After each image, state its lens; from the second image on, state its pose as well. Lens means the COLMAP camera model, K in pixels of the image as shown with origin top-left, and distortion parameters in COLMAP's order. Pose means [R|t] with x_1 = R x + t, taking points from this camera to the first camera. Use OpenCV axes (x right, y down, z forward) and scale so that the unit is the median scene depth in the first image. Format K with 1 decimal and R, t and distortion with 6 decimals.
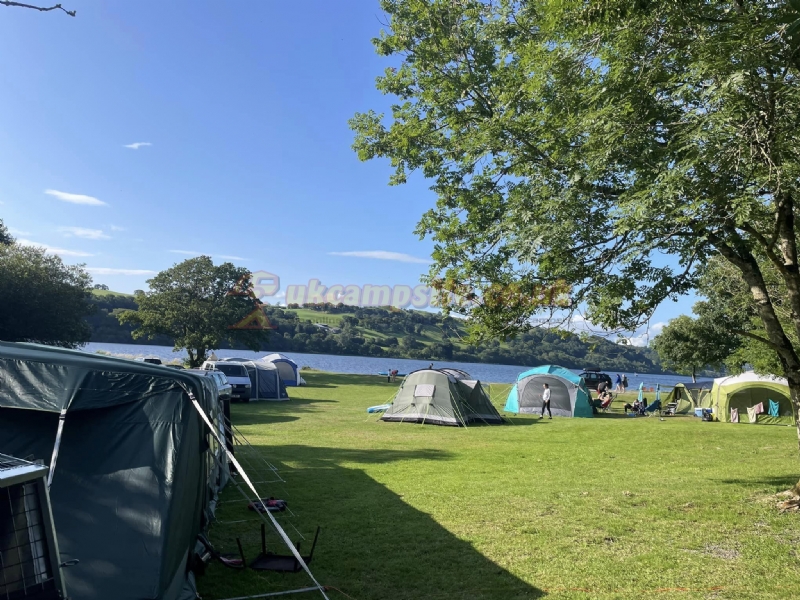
lens RADIAL K [[604.1, 0, 400.0], [0, 604.1, 300.0], [0, 0, 1]] dist [0.125248, -0.151054]
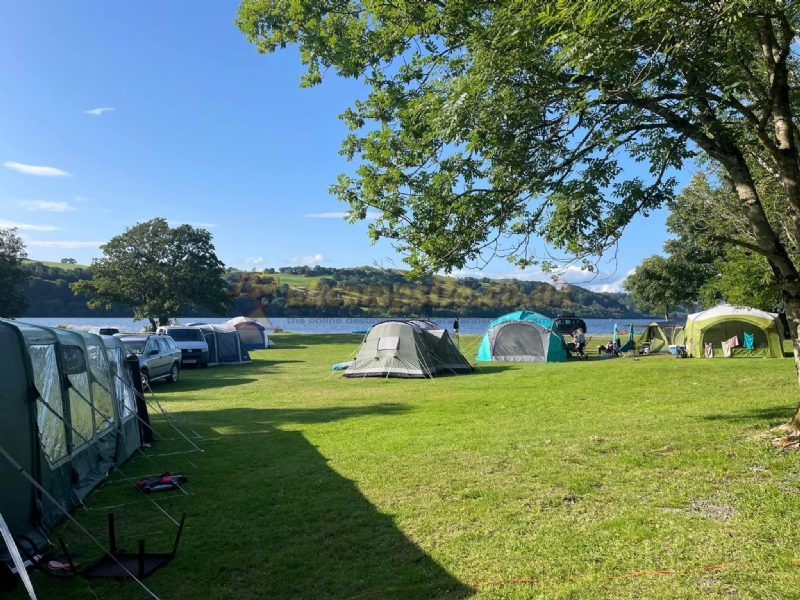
lens RADIAL K [[604.1, 0, 400.0], [0, 604.1, 300.0], [0, 0, 1]] dist [0.125248, -0.151054]
pose [[0.997918, -0.054073, 0.035159, 0.043000], [0.051553, 0.996282, 0.069029, 0.027010], [-0.038761, -0.067073, 0.996995, 0.096068]]
